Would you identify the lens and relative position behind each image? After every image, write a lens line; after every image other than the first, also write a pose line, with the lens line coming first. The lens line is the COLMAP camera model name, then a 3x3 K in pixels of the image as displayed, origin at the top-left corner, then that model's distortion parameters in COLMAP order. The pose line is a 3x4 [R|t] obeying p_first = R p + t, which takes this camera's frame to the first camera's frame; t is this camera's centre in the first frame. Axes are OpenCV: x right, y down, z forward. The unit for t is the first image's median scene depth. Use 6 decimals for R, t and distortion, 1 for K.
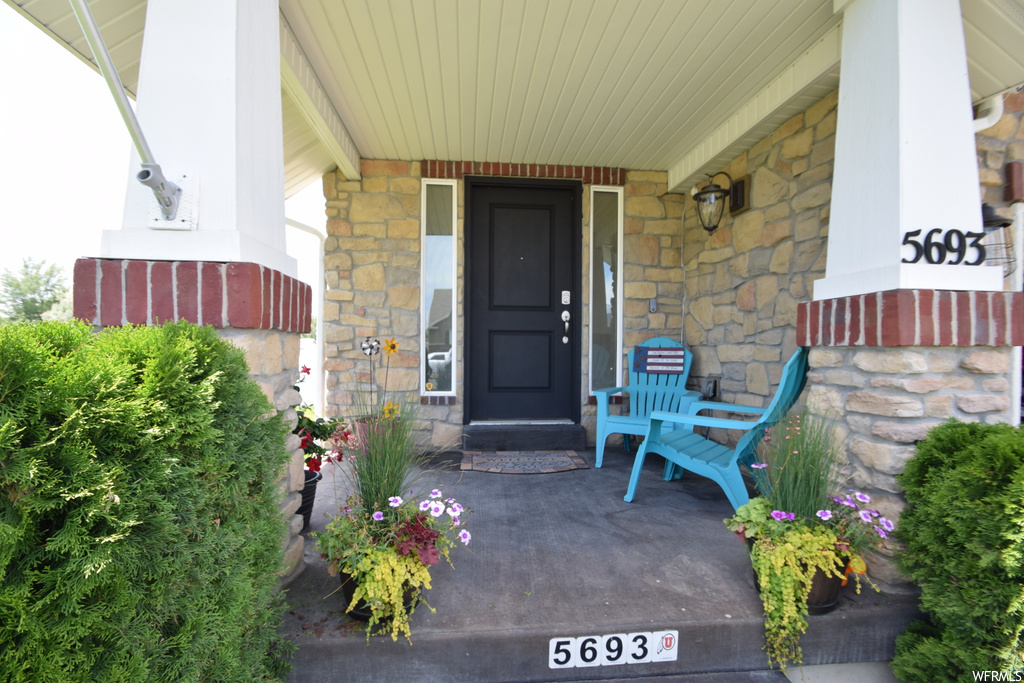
lens RADIAL K [[448.2, 0, 510.8], [0, 448.2, 347.9], [0, 0, 1]] dist [-0.004085, -0.001111]
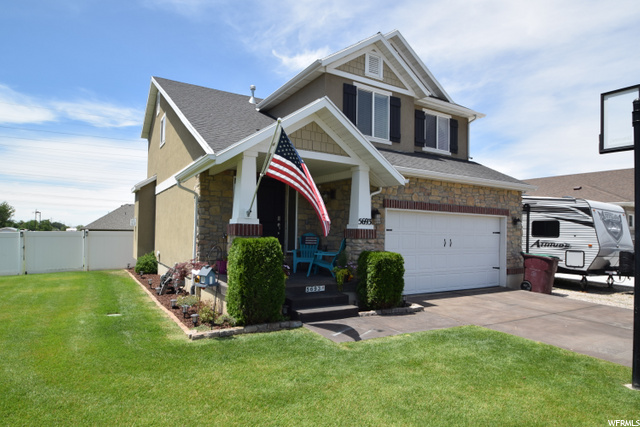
lens RADIAL K [[387.7, 0, 319.4], [0, 387.7, 214.8], [0, 0, 1]] dist [-0.000635, -0.000156]
pose [[0.897231, 0.027936, 0.440678, -1.789537], [-0.014277, 0.999310, -0.034283, -0.128801], [-0.441331, 0.024468, 0.897011, -3.265556]]
